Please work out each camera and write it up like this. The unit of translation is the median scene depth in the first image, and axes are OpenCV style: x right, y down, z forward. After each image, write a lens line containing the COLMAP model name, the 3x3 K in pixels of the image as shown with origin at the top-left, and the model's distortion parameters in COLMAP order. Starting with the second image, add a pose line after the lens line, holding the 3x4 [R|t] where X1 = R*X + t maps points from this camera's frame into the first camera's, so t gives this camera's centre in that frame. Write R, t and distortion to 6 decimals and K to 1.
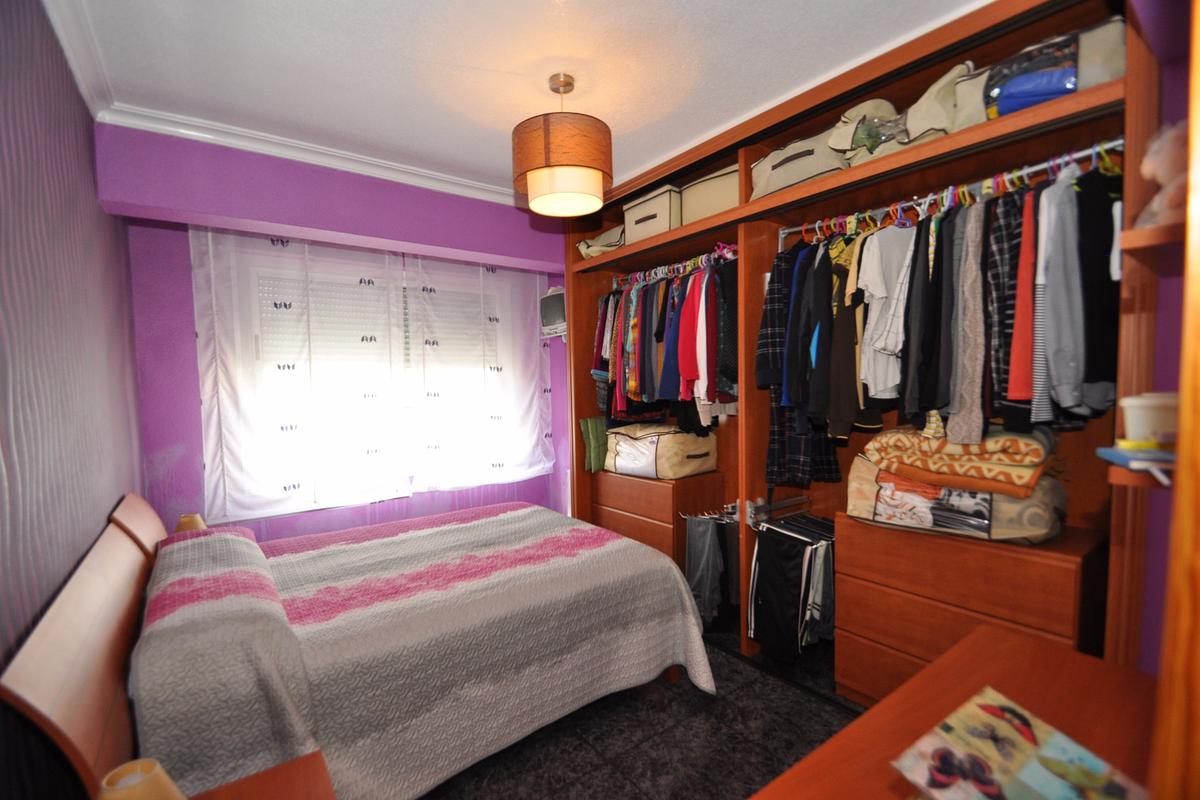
lens RADIAL K [[526.7, 0, 602.9], [0, 526.7, 416.3], [0, 0, 1]] dist [0.000434, 0.000127]
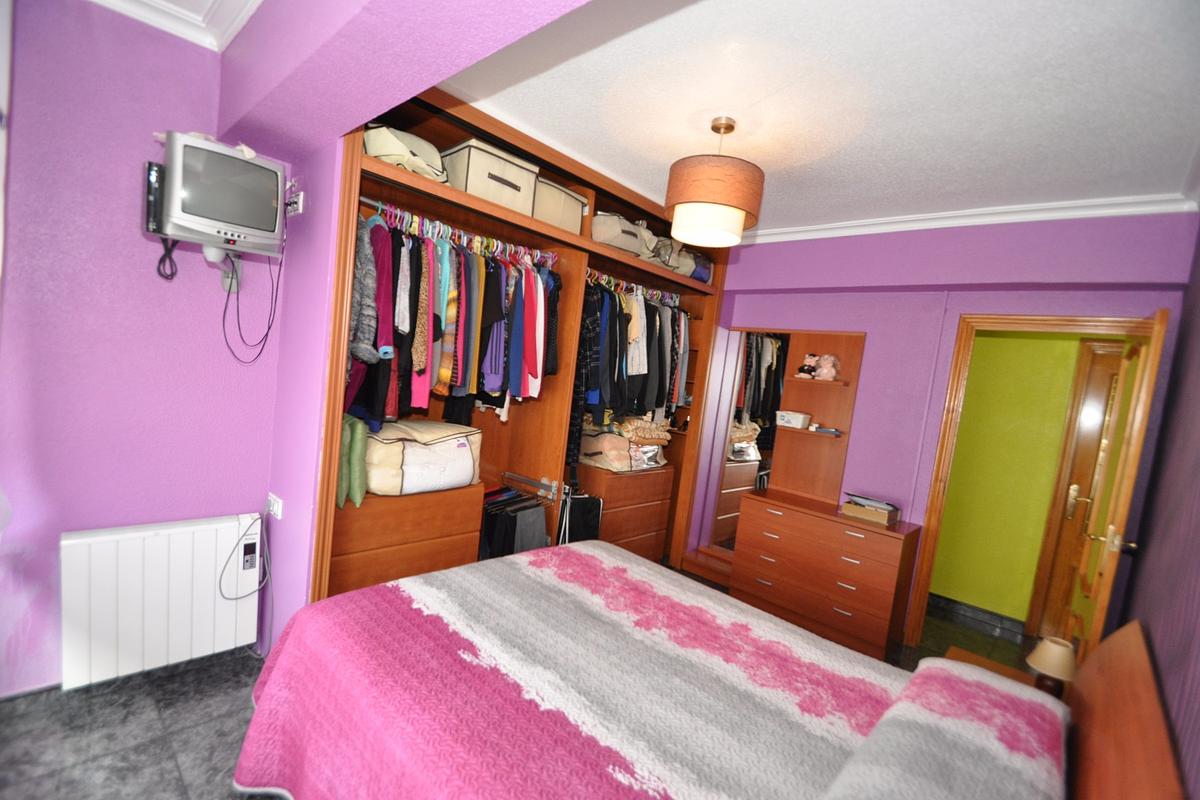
lens RADIAL K [[529.5, 0, 600.0], [0, 529.5, 400.0], [0, 0, 1]] dist [0.000610, 0.000076]
pose [[-0.179576, -0.054748, 0.982219, -0.894994], [-0.052784, 0.997548, 0.045952, -0.082318], [-0.982327, -0.043594, -0.182025, 1.108720]]
